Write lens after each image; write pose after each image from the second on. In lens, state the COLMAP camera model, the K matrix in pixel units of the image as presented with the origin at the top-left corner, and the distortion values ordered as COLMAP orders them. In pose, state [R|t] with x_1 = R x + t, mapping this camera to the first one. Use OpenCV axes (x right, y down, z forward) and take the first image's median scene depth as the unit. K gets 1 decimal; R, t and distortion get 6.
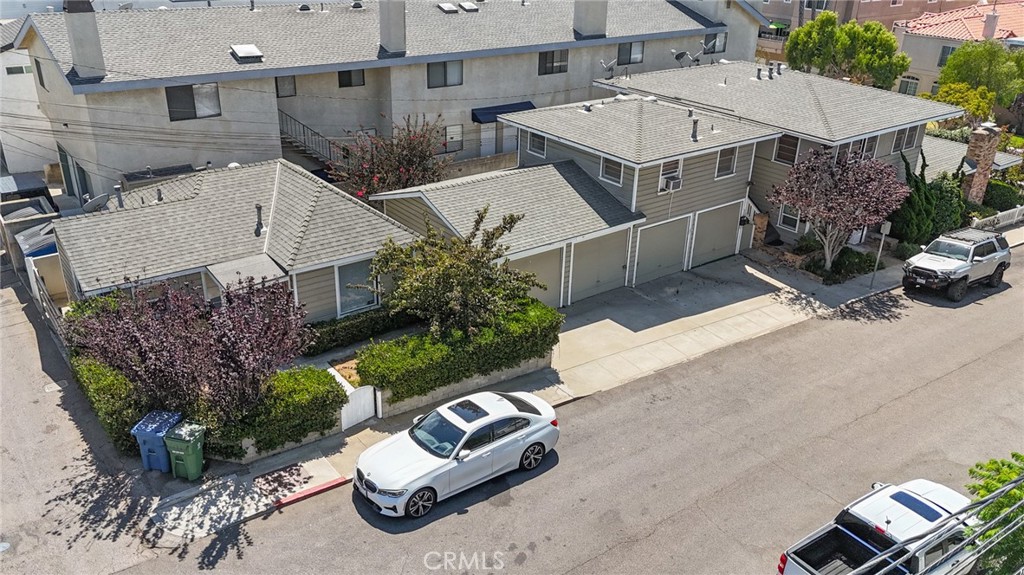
lens RADIAL K [[825.7, 0, 510.4], [0, 825.7, 298.5], [0, 0, 1]] dist [0.061875, -0.062406]
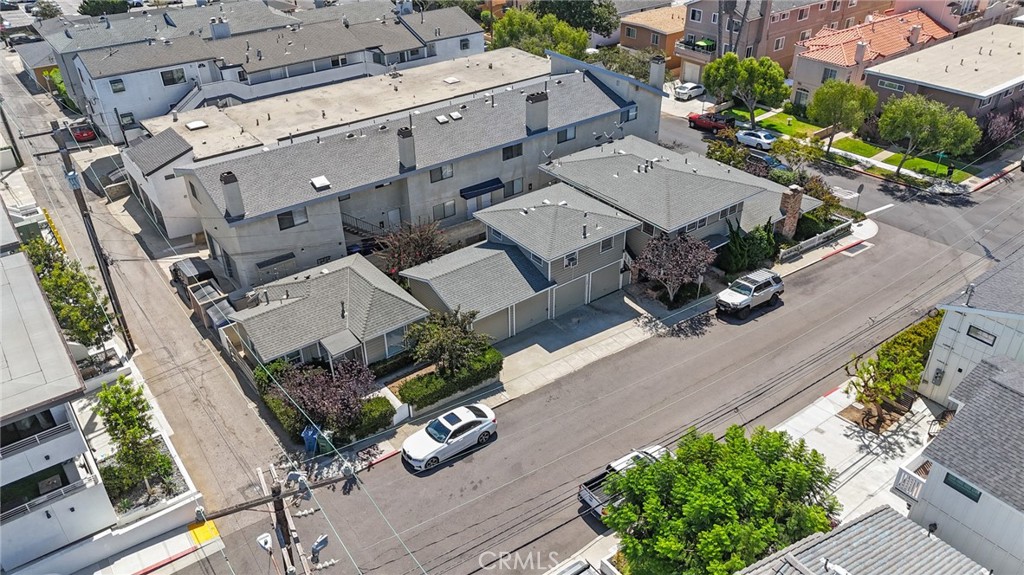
lens RADIAL K [[775.2, 0, 513.3], [0, 775.2, 286.8], [0, 0, 1]] dist [0.040977, -0.030959]
pose [[0.999159, -0.034623, -0.021965, 0.106320], [0.036847, 0.993184, 0.110579, -0.274906], [0.017987, -0.111295, 0.993625, -0.628890]]
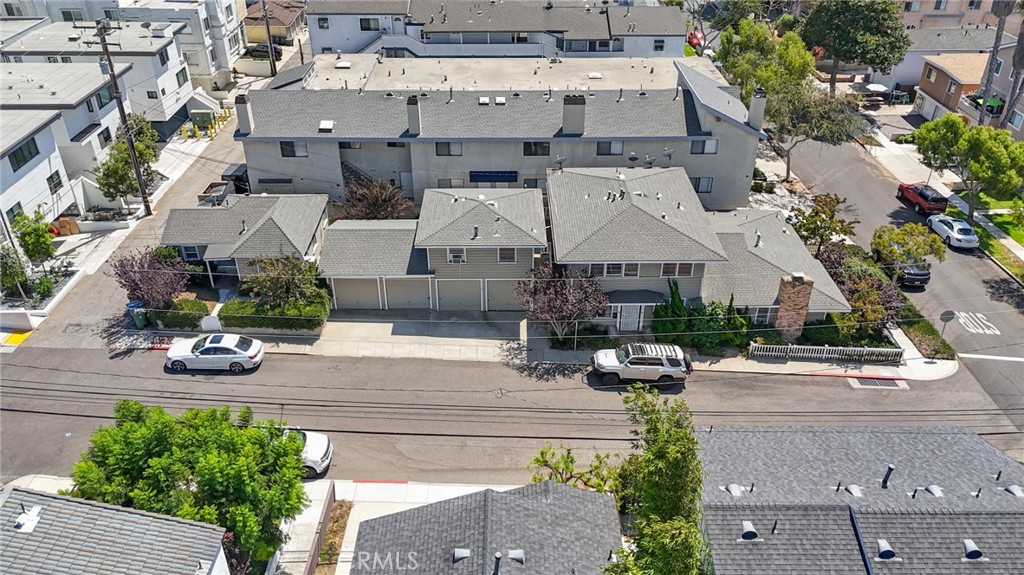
lens RADIAL K [[775.2, 0, 499.6], [0, 775.2, 307.5], [0, 0, 1]] dist [0.040977, -0.030959]
pose [[0.798891, 0.307014, -0.517219, 1.124179], [-0.240371, 0.951227, 0.193361, -0.376719], [0.551357, -0.030150, 0.833724, -0.271635]]
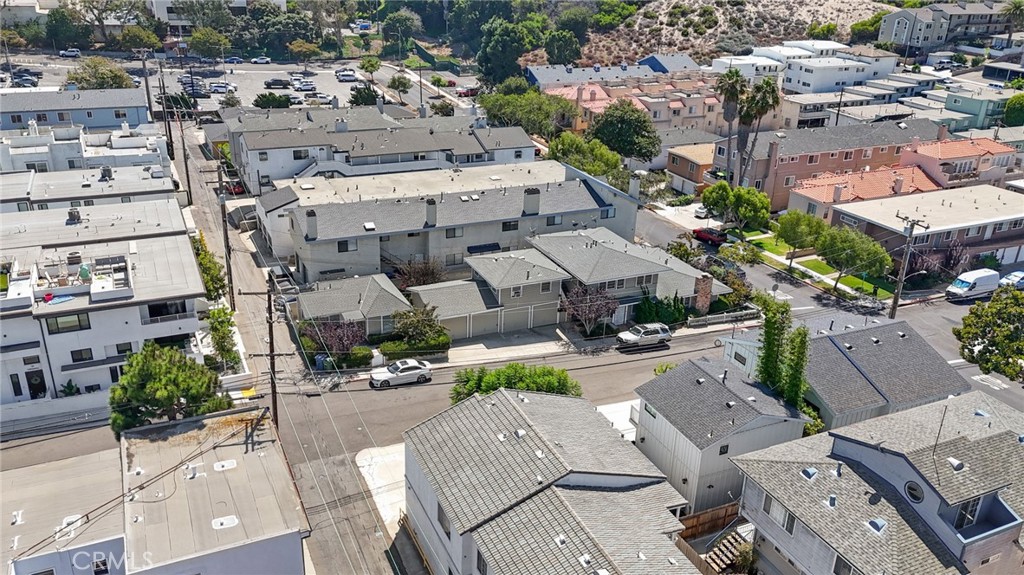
lens RADIAL K [[825.7, 0, 506.3], [0, 825.7, 292.7], [0, 0, 1]] dist [0.061875, -0.062406]
pose [[0.976685, 0.090420, -0.194709, 0.670000], [-0.098489, 0.994619, -0.032146, -0.059728], [0.190754, 0.050573, 0.980334, -1.545870]]
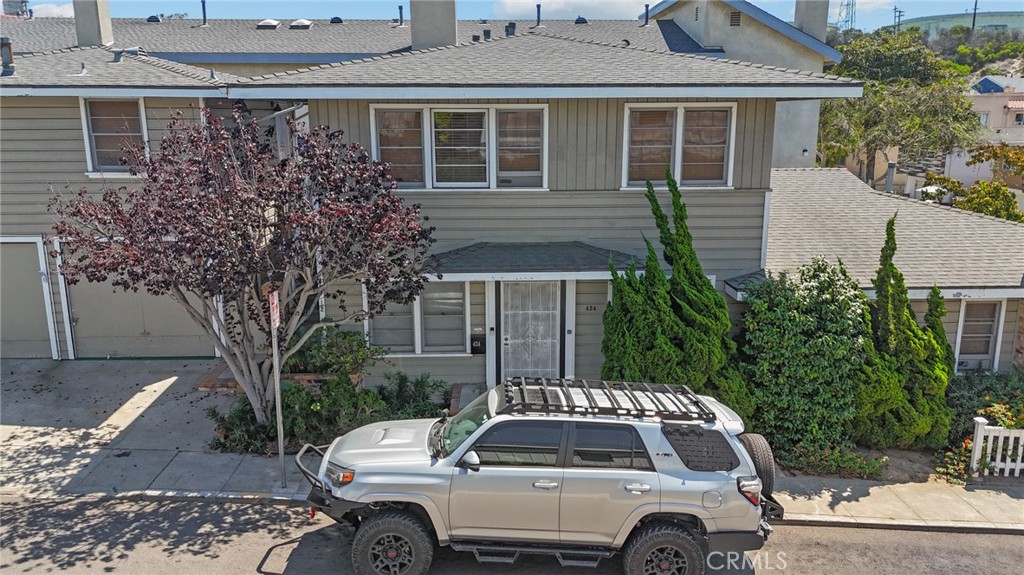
lens RADIAL K [[775.2, 0, 515.1], [0, 775.2, 294.7], [0, 0, 1]] dist [0.040977, -0.030959]
pose [[0.814764, 0.106683, -0.569894, 0.766549], [-0.231574, 0.960998, -0.151180, -0.069242], [0.531539, 0.255149, 0.807691, 0.834435]]
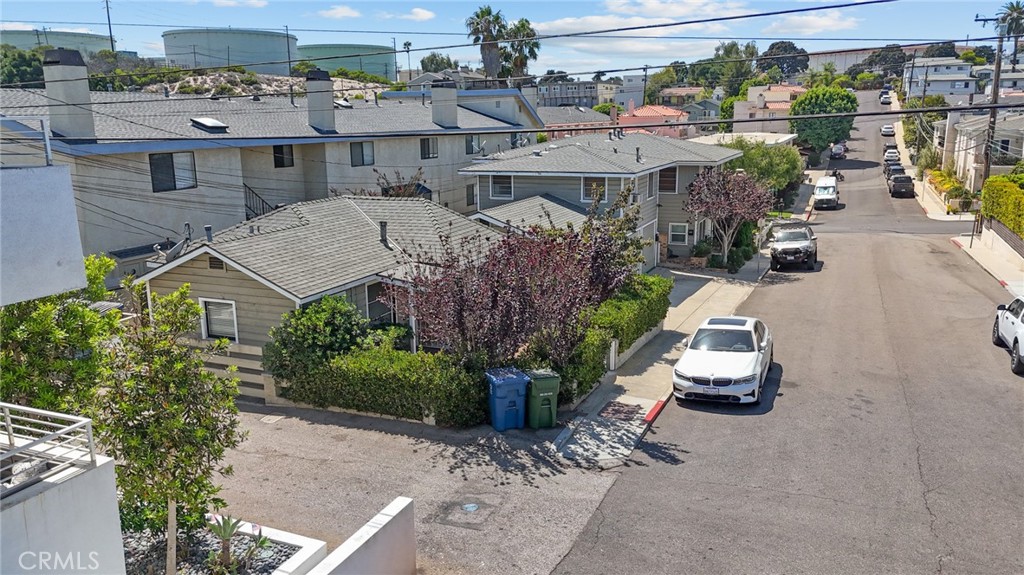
lens RADIAL K [[775.2, 0, 516.1], [0, 775.2, 308.3], [0, 0, 1]] dist [0.040977, -0.030959]
pose [[0.871765, -0.154372, 0.464969, -0.510614], [0.239842, 0.962031, -0.130277, 0.120955], [-0.427203, 0.225089, 0.875690, 0.127454]]
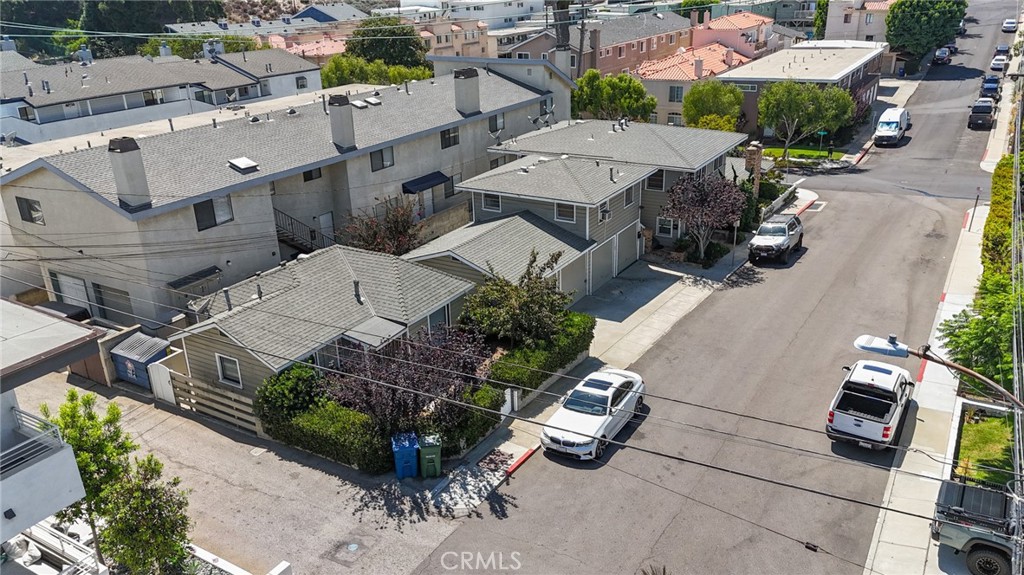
lens RADIAL K [[775.2, 0, 515.3], [0, 775.2, 323.2], [0, 0, 1]] dist [0.040977, -0.030959]
pose [[0.930497, -0.200939, 0.306266, -0.380289], [0.206466, 0.978345, 0.014600, -0.013422], [-0.302568, 0.049649, 0.951834, -0.173592]]
